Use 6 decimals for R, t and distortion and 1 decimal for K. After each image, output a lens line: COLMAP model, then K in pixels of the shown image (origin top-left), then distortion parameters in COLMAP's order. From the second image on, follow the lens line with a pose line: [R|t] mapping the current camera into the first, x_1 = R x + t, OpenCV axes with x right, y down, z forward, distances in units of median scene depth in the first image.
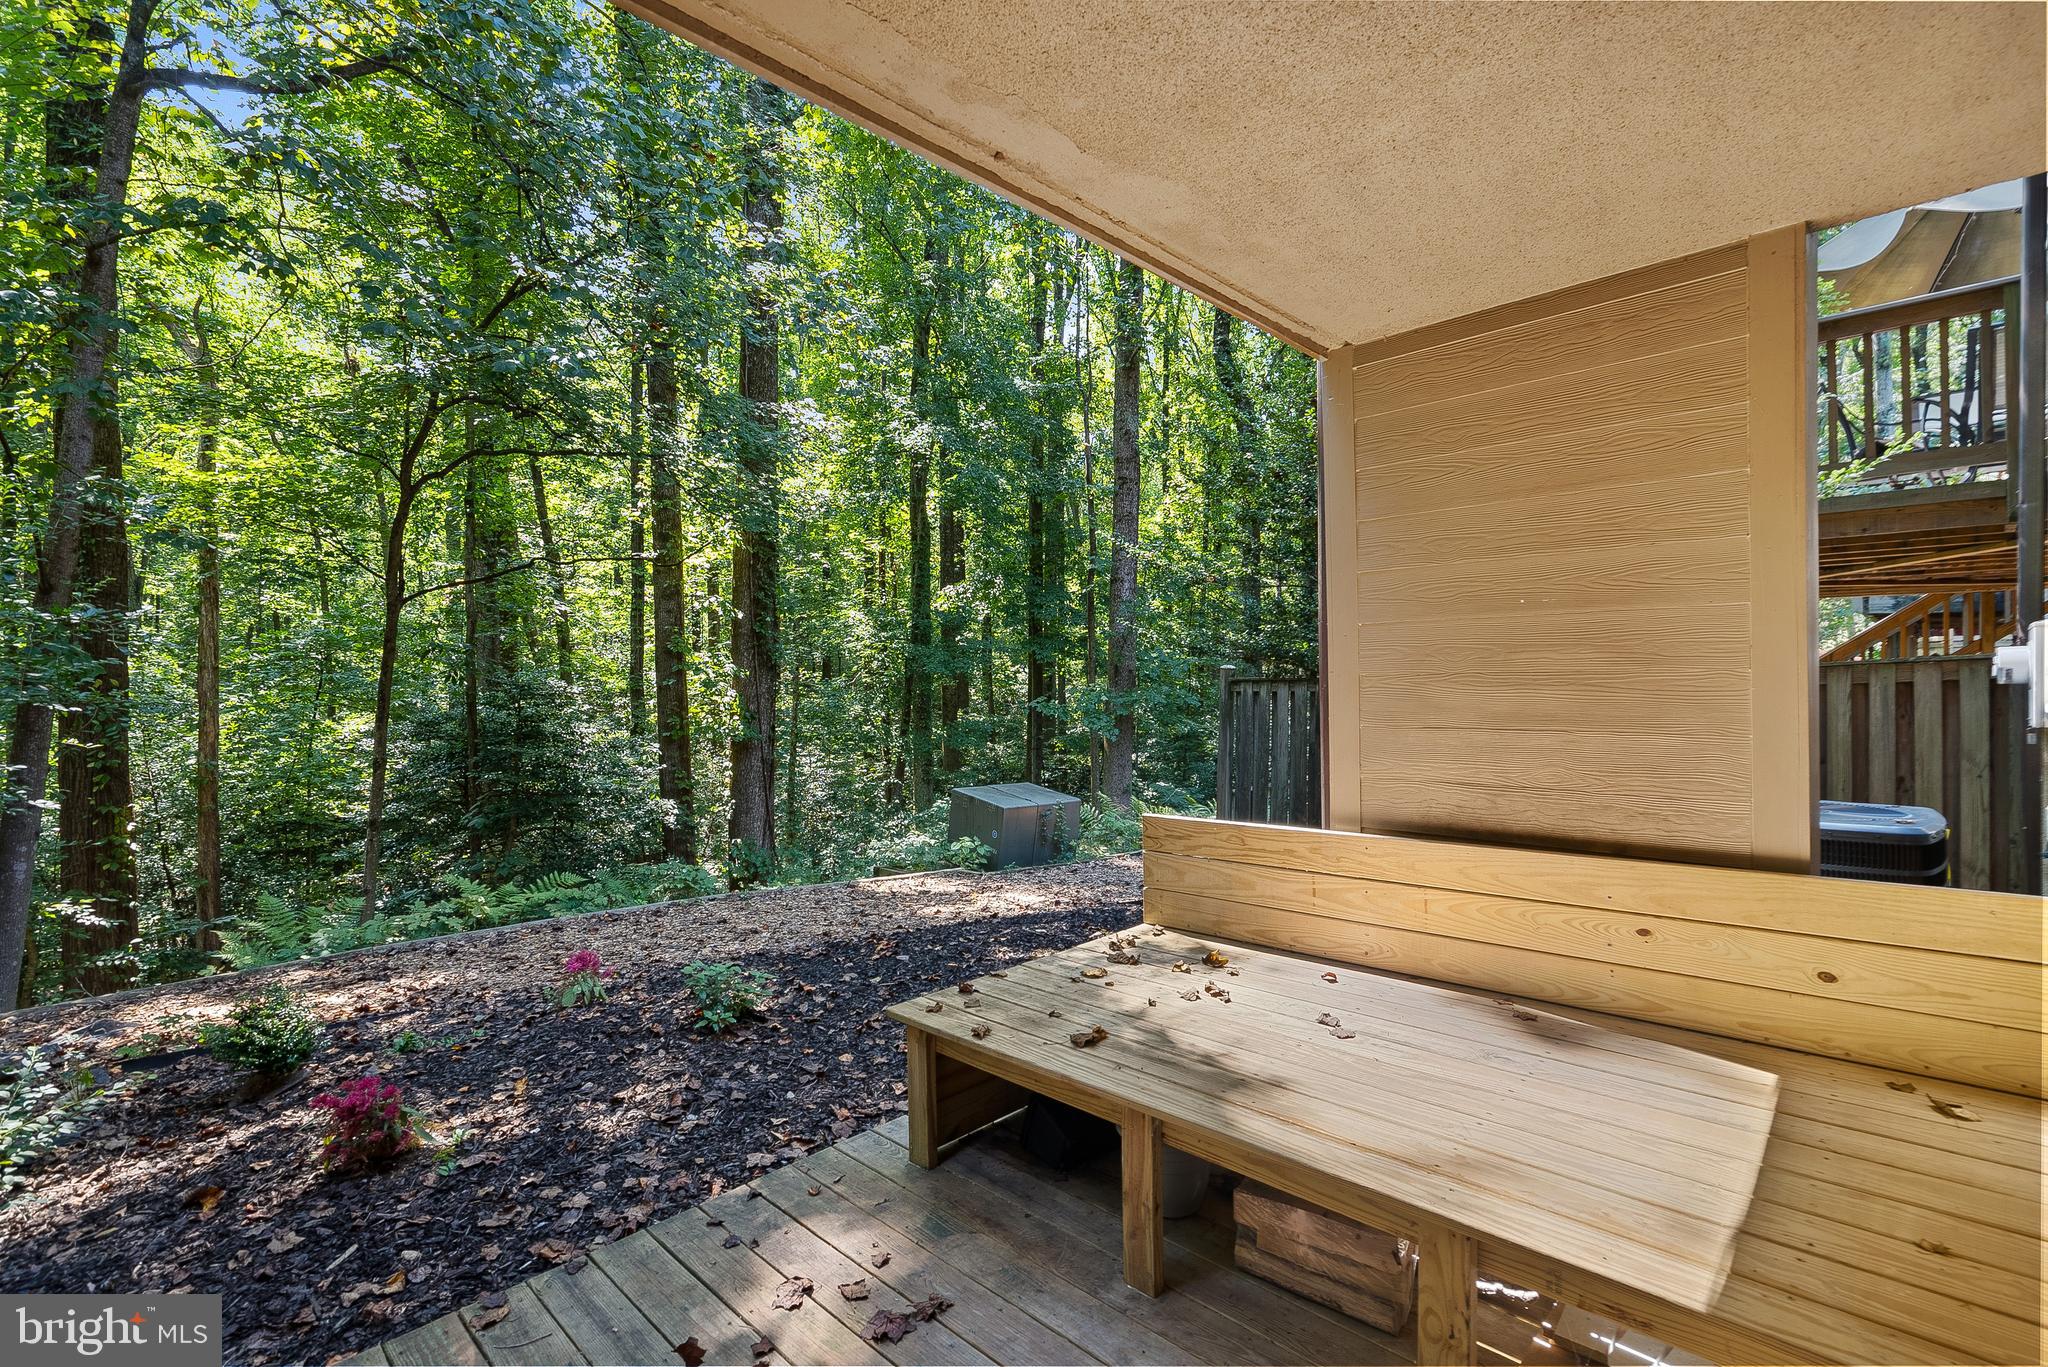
lens RADIAL K [[924.5, 0, 1022.4], [0, 924.5, 676.5], [0, 0, 1]] dist [-0.001833, 0.000551]
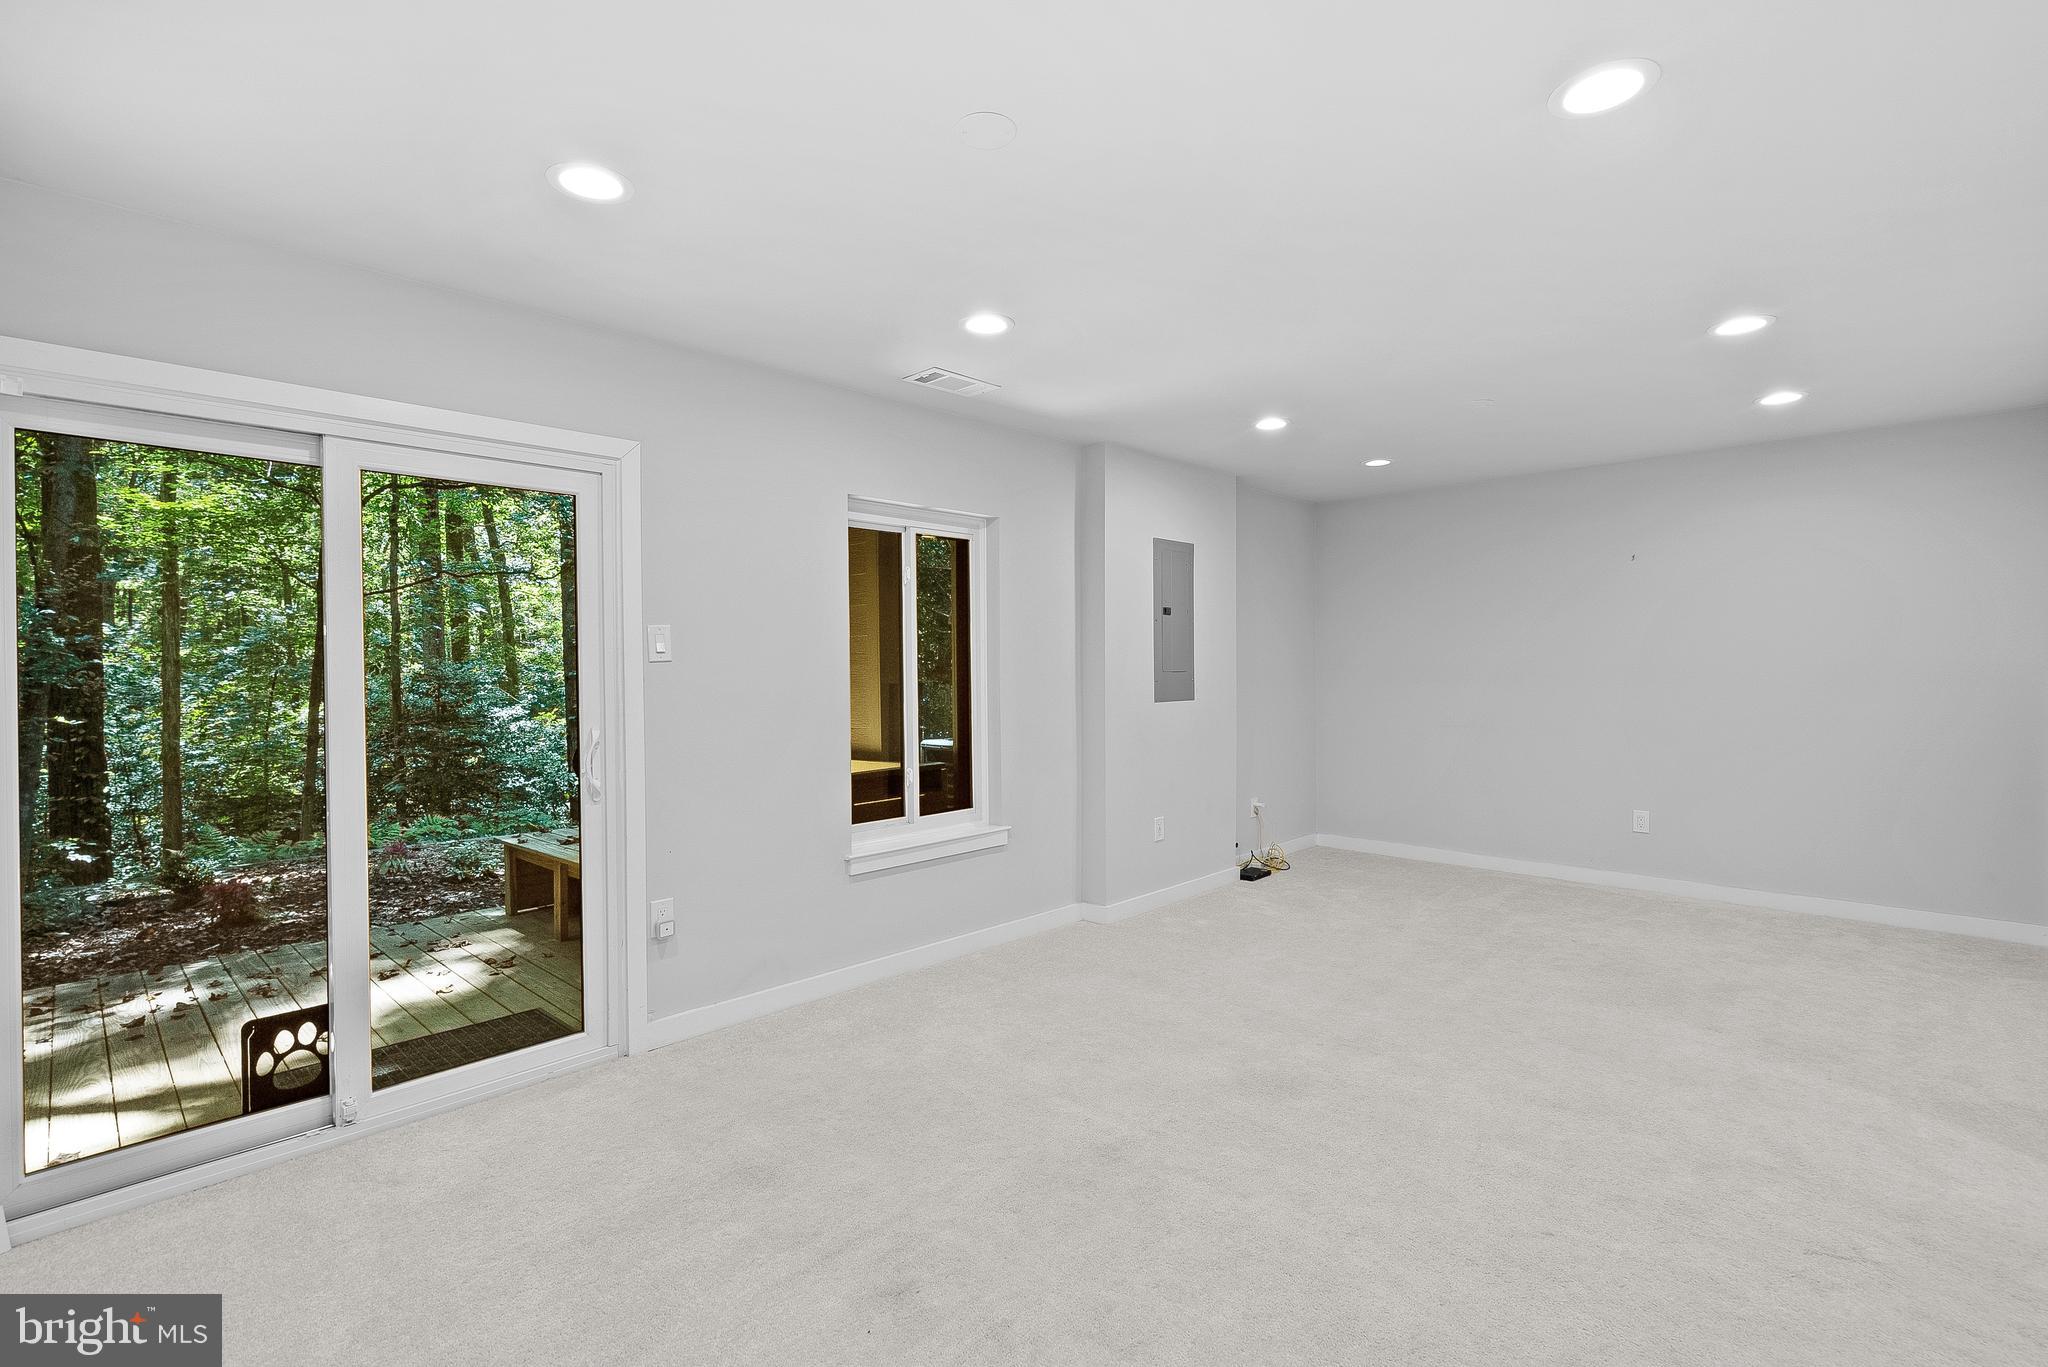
lens RADIAL K [[924.5, 0, 1022.4], [0, 924.5, 676.5], [0, 0, 1]] dist [-0.001833, 0.000551]
pose [[0.999889, 0.002122, 0.014770, 0.238740], [-0.002241, 0.999965, 0.008059, -0.003244], [-0.014752, -0.008091, 0.999858, -0.249295]]
